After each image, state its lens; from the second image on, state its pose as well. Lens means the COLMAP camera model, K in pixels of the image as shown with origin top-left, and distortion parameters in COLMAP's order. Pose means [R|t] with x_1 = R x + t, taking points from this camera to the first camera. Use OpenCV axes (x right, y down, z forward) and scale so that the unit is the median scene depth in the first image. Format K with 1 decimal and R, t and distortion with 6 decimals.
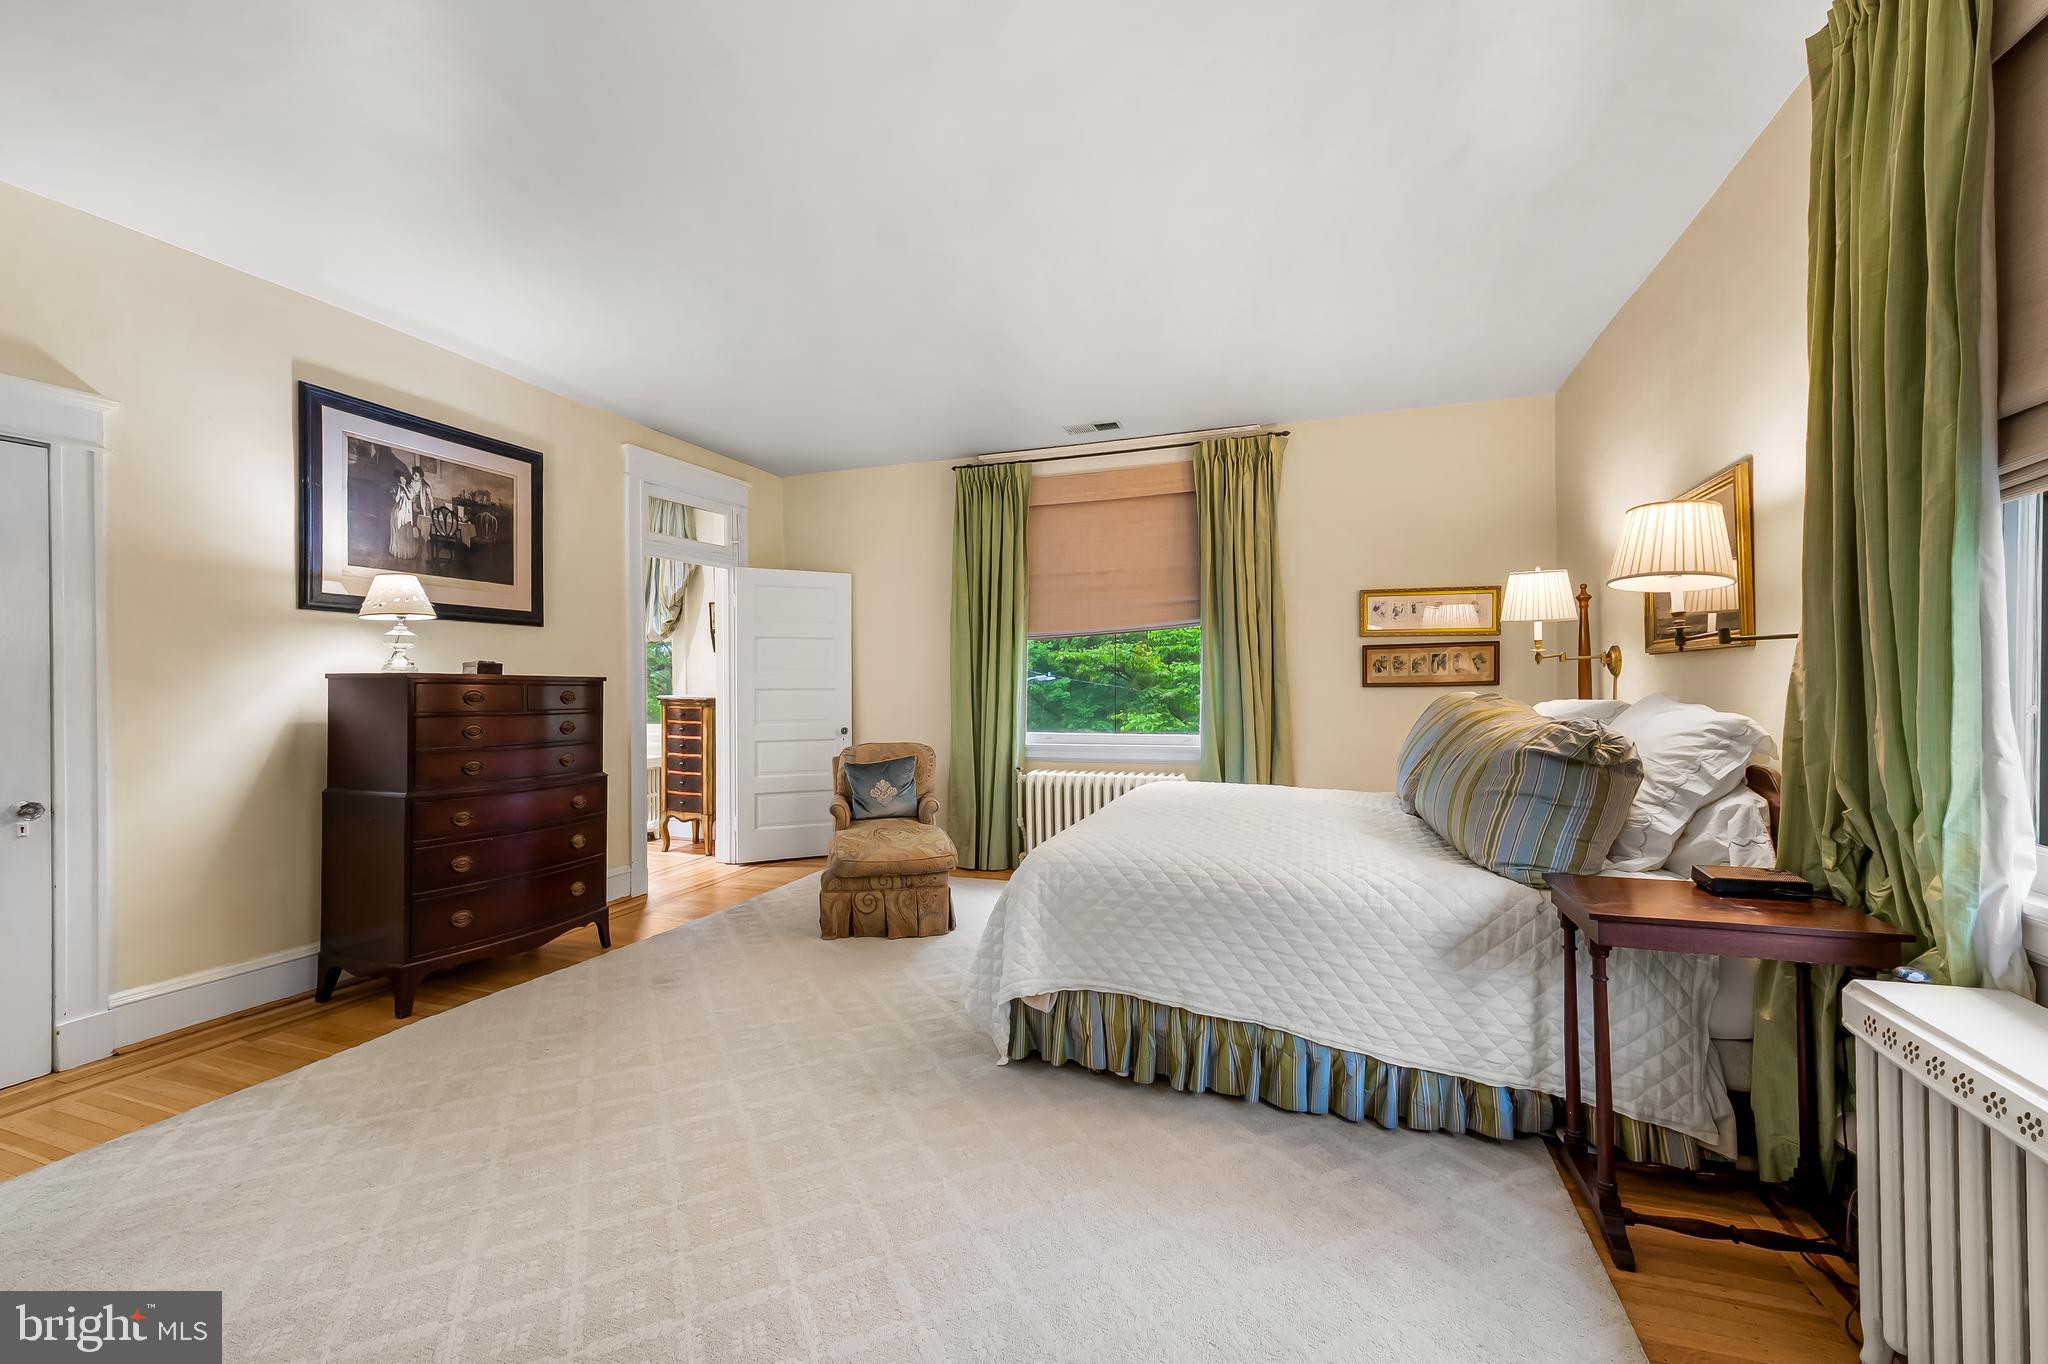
lens RADIAL K [[820.7, 0, 1019.9], [0, 820.7, 695.4], [0, 0, 1]] dist [0.009165, 0.000046]
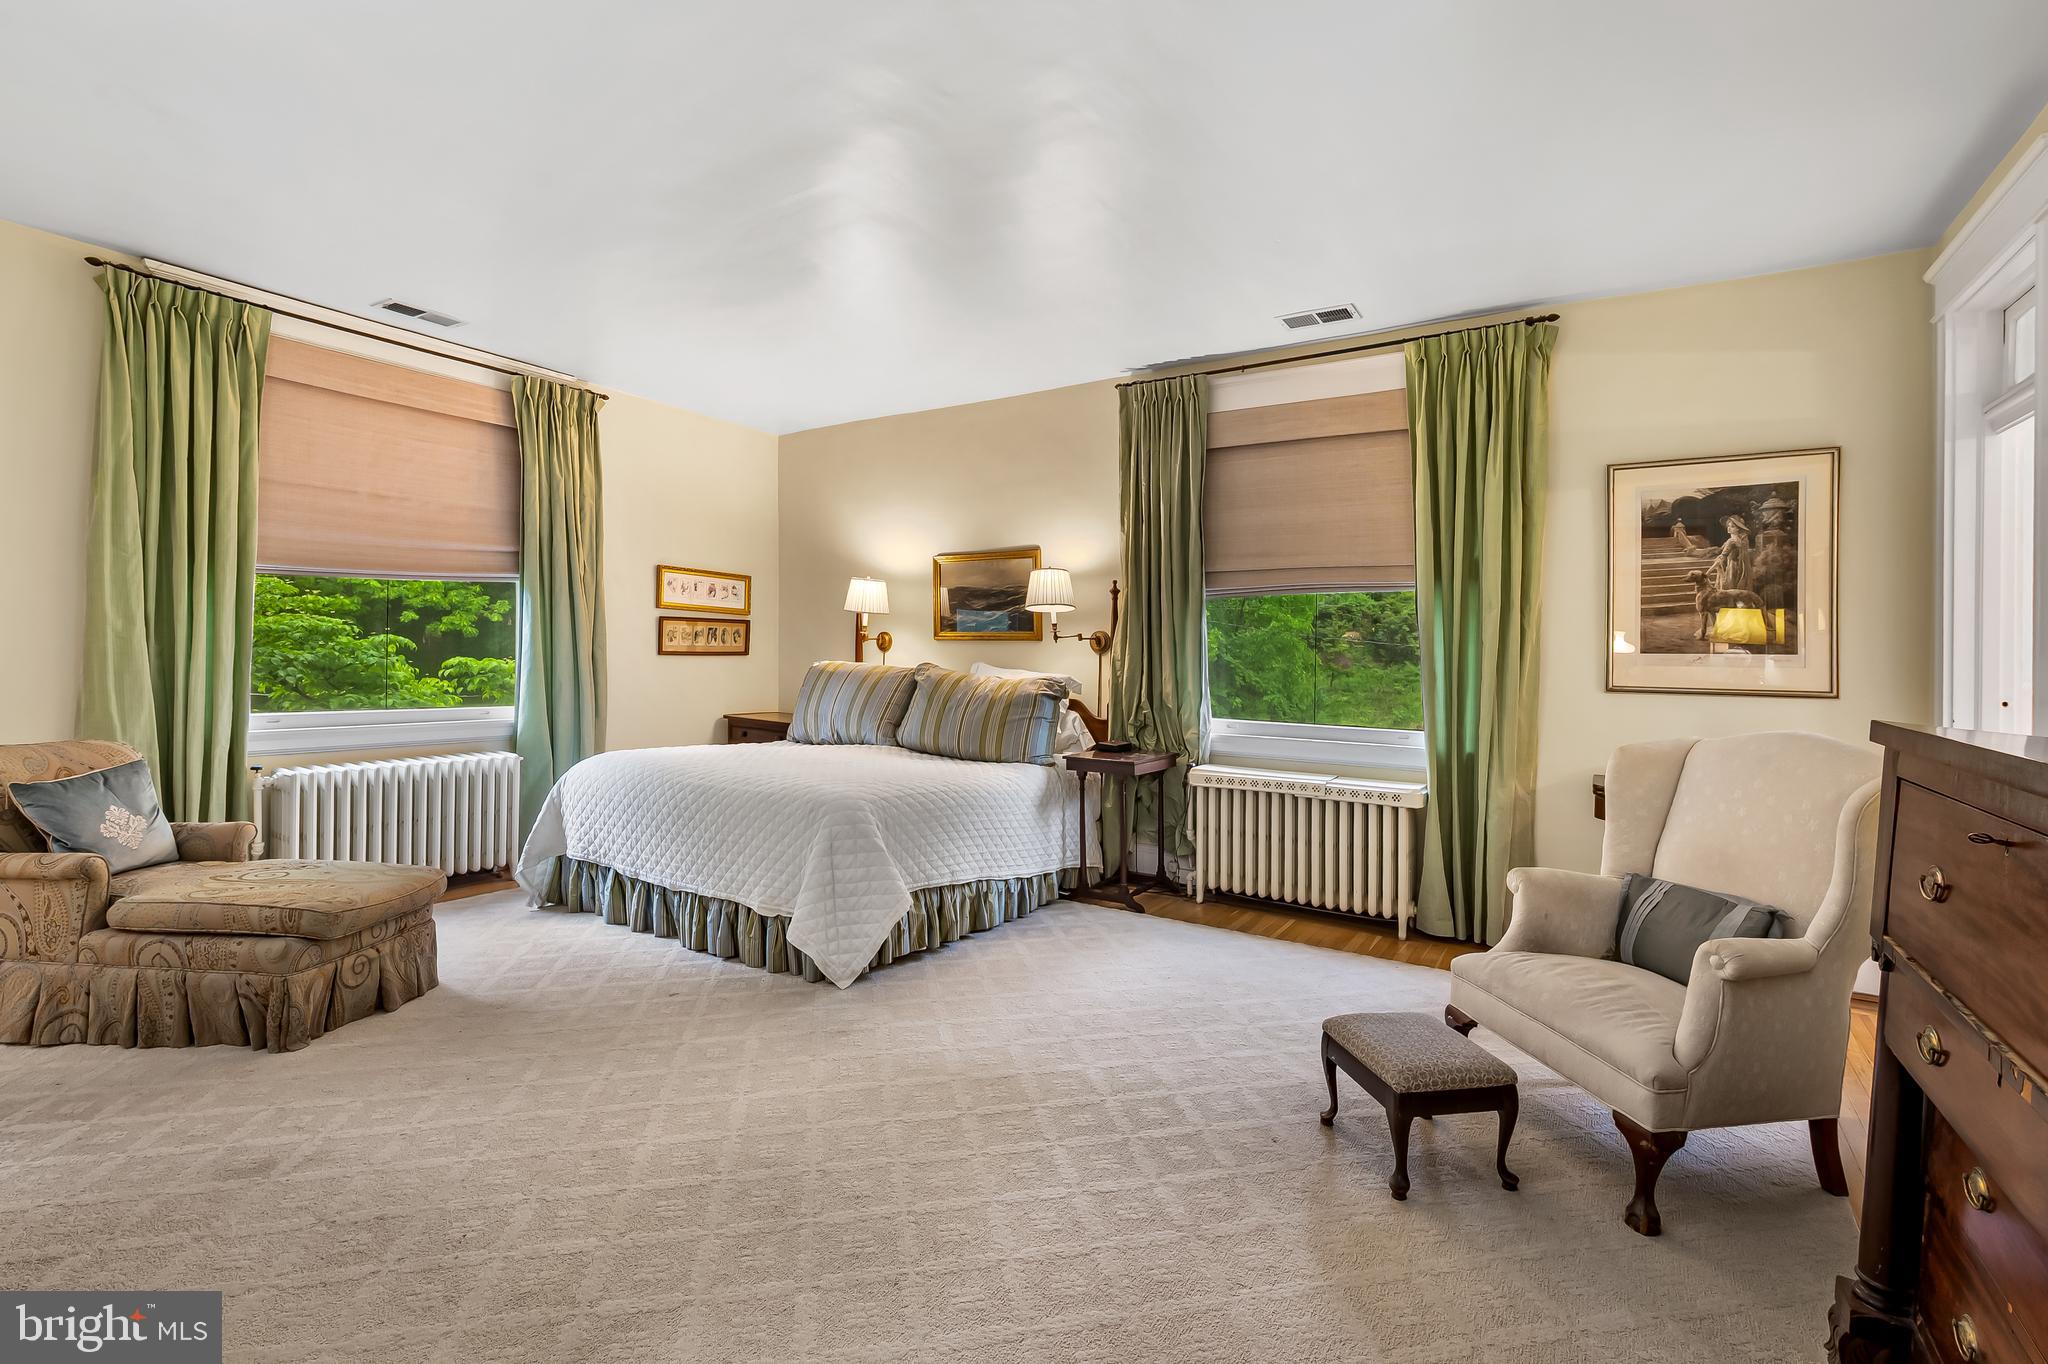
lens RADIAL K [[927.5, 0, 1012.5], [0, 927.5, 668.2], [0, 0, 1]] dist [0.005336, 0.000534]
pose [[0.245416, 0.001520, 0.969417, -0.684665], [-0.007284, 0.999973, 0.000276, 0.004129], [-0.969390, -0.007129, 0.245421, 0.264285]]
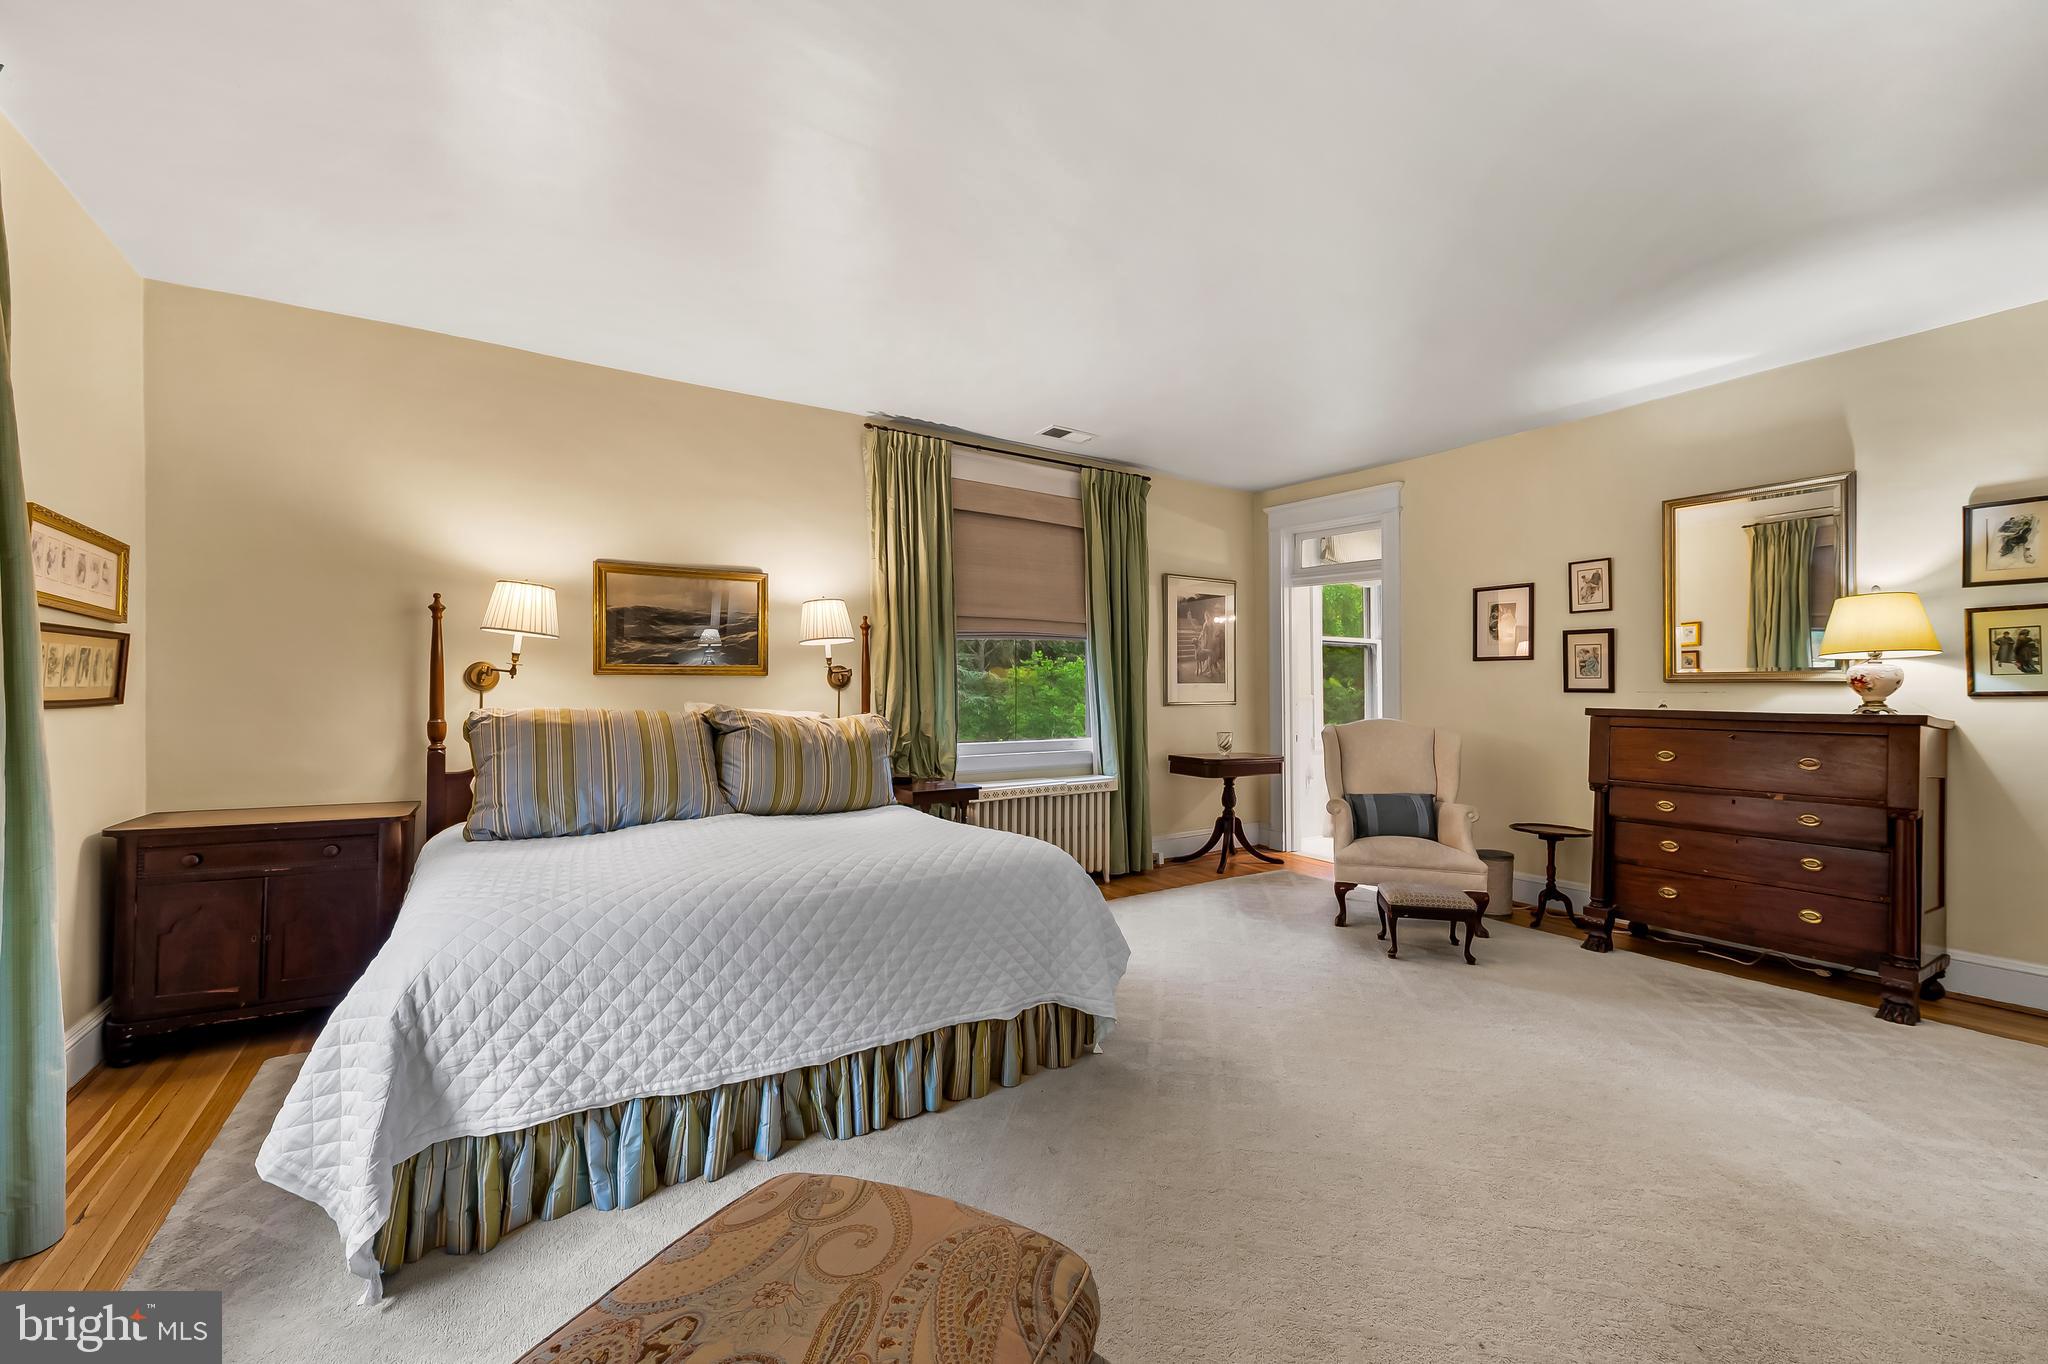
lens RADIAL K [[820.7, 0, 1026.7], [0, 820.7, 681.6], [0, 0, 1]] dist [0.009165, 0.000046]
pose [[-0.794700, 0.023485, 0.606548, -0.333369], [0.022079, 0.999708, -0.009780, -0.008254], [-0.606600, 0.005619, -0.794987, 1.080808]]
